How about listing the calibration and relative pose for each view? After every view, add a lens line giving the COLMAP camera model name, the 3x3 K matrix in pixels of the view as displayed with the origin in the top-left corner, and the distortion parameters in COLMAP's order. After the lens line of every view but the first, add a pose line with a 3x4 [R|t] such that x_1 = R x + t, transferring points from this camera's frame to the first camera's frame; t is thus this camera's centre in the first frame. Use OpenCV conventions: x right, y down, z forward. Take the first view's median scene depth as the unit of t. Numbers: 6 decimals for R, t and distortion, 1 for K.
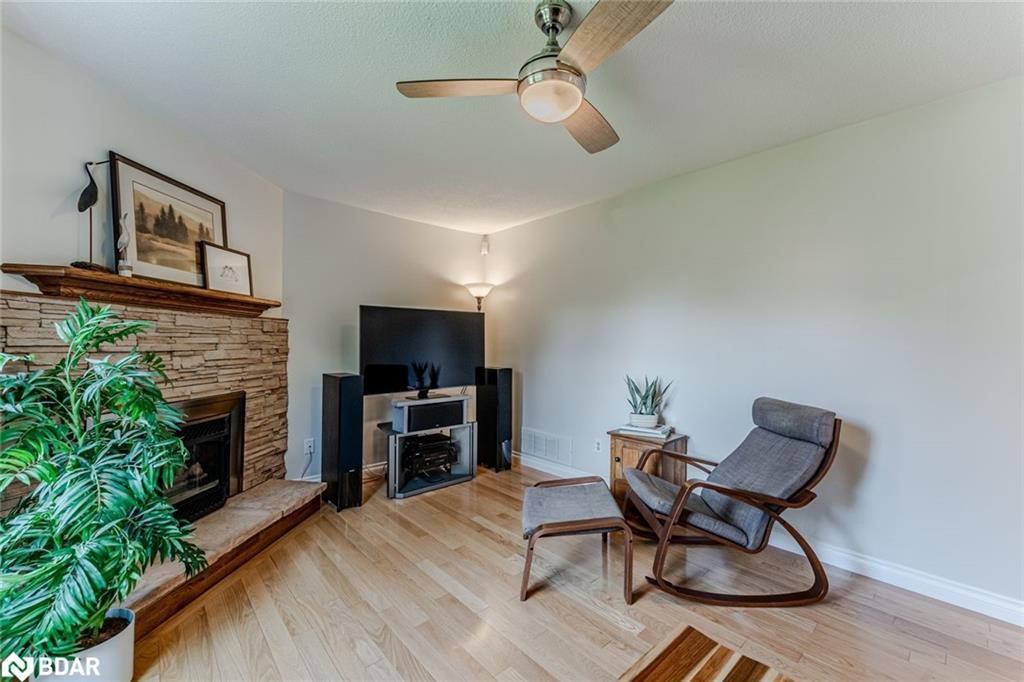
lens RADIAL K [[413.4, 0, 510.8], [0, 413.4, 342.4], [0, 0, 1]] dist [-0.000893, 0.000052]
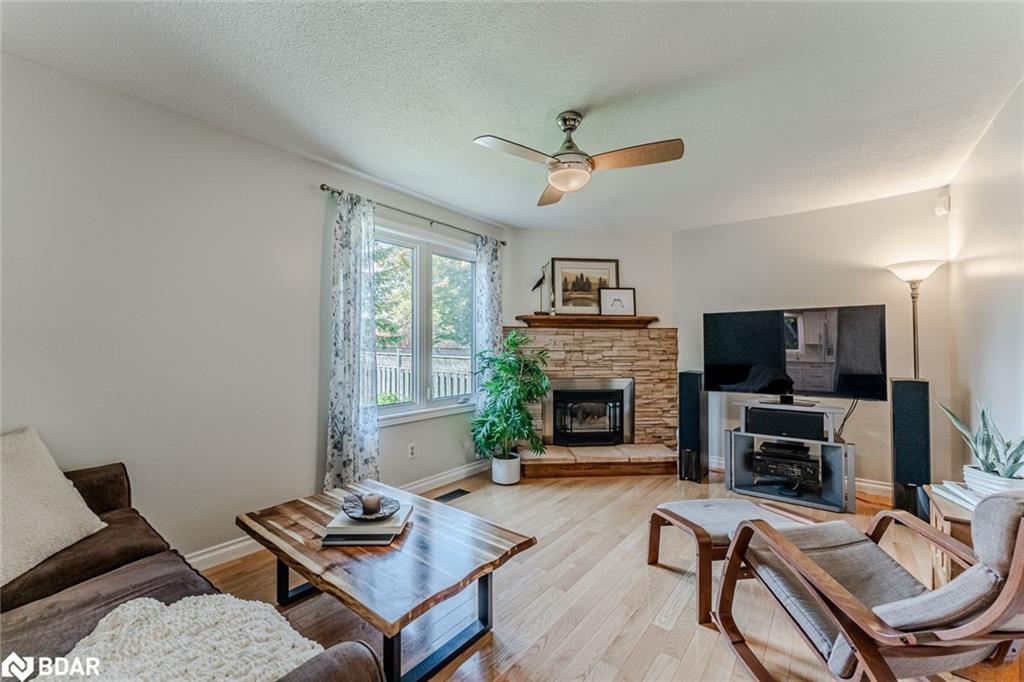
lens RADIAL K [[413.4, 0, 510.7], [0, 413.4, 341.9], [0, 0, 1]] dist [-0.000893, 0.000052]
pose [[0.177212, -0.018182, -0.984005, 0.800816], [0.004006, 0.999834, -0.017753, 0.011192], [0.984165, -0.000796, 0.177255, 0.287720]]
